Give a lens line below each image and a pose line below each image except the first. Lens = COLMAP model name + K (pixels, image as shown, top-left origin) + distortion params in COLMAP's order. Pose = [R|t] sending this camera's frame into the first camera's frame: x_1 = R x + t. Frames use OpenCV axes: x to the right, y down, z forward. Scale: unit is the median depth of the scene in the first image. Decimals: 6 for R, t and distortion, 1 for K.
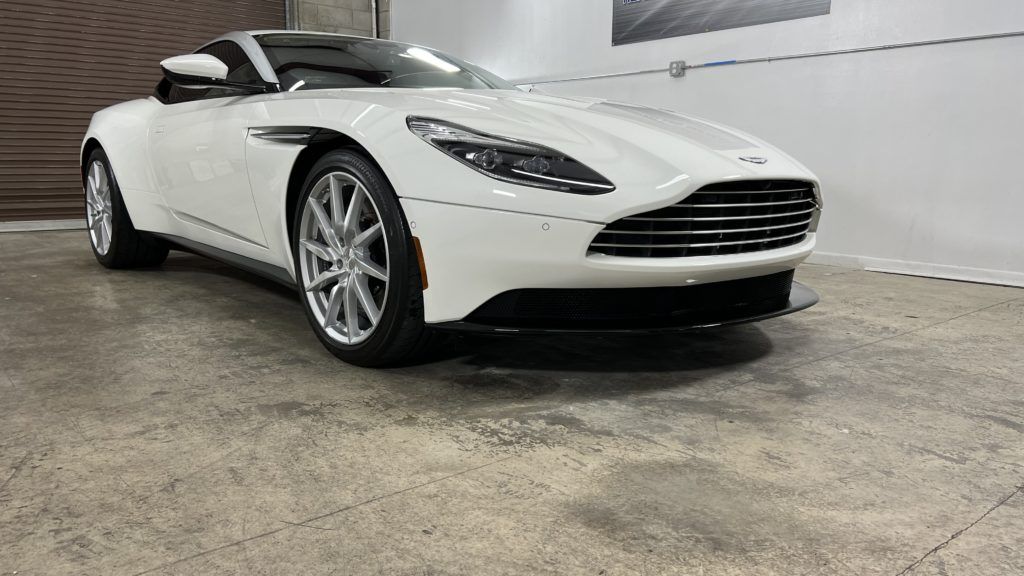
lens RADIAL K [[779.0, 0, 520.3], [0, 779.0, 285.4], [0, 0, 1]] dist [0.045741, -0.047996]
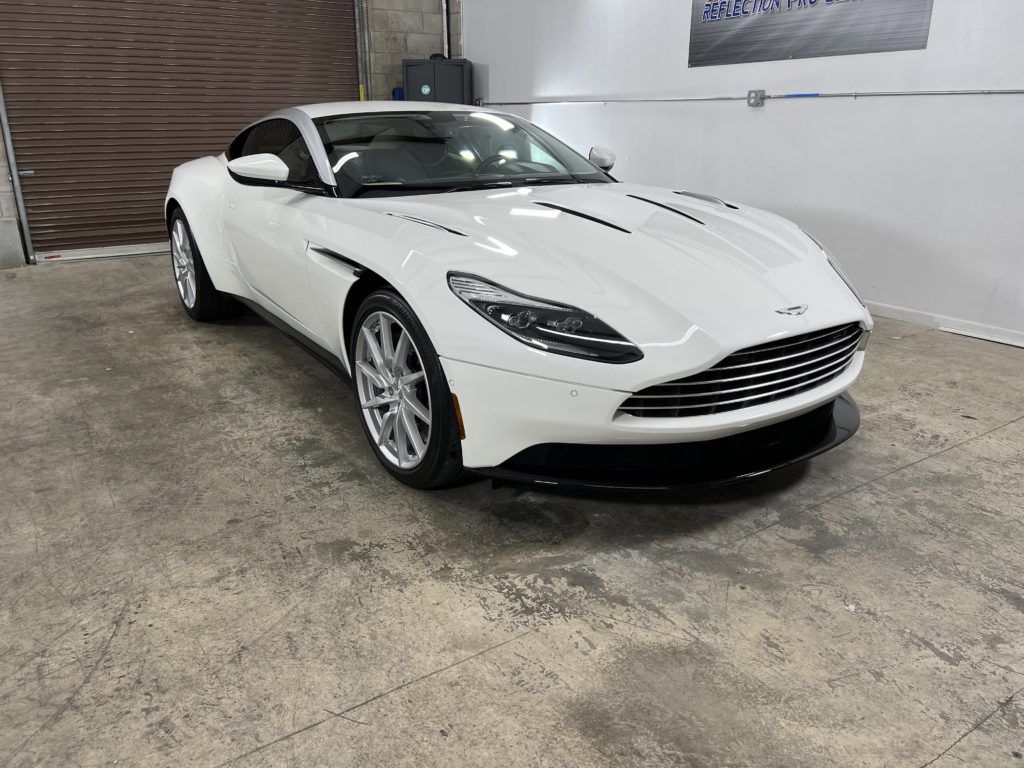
lens RADIAL K [[778.2, 0, 510.2], [0, 778.2, 376.7], [0, 0, 1]] dist [0.045701, -0.049217]
pose [[0.992984, 0.026251, -0.115301, 0.065824], [-0.007053, 0.986459, 0.163855, -0.263874], [0.118041, -0.161893, 0.979723, -0.033233]]
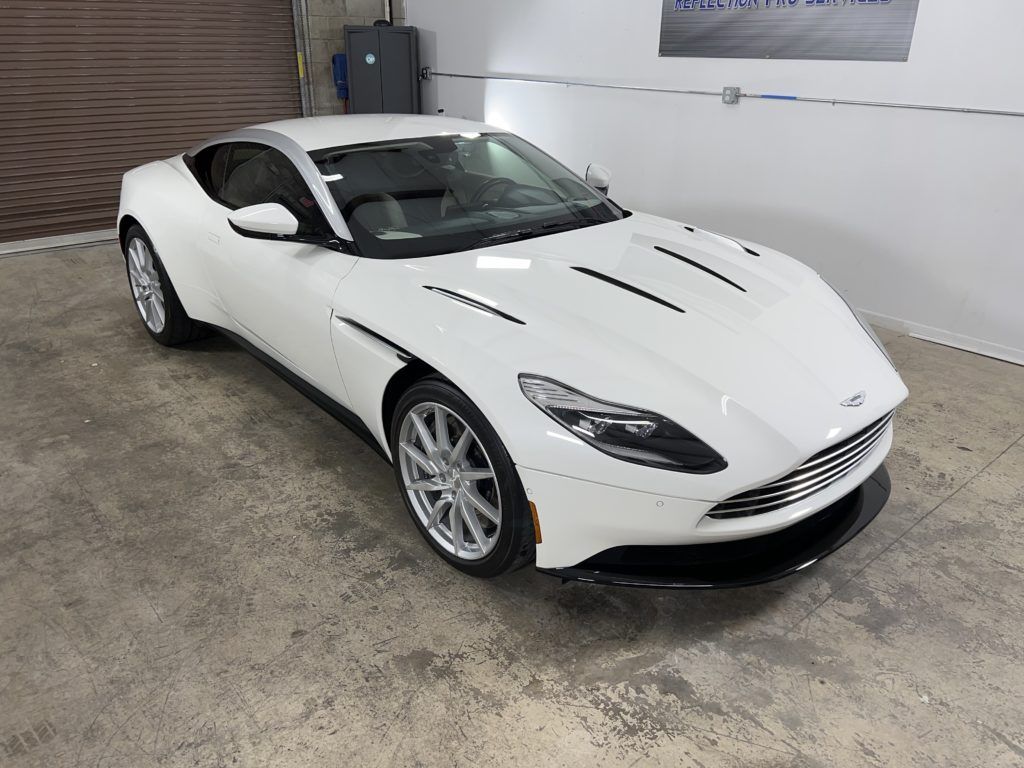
lens RADIAL K [[778.2, 0, 519.1], [0, 778.2, 385.0], [0, 0, 1]] dist [0.045701, -0.049217]
pose [[0.999959, -0.000466, 0.009059, -0.162378], [-0.001883, 0.966247, 0.257609, -0.490315], [-0.008873, -0.257615, 0.966207, 0.028241]]
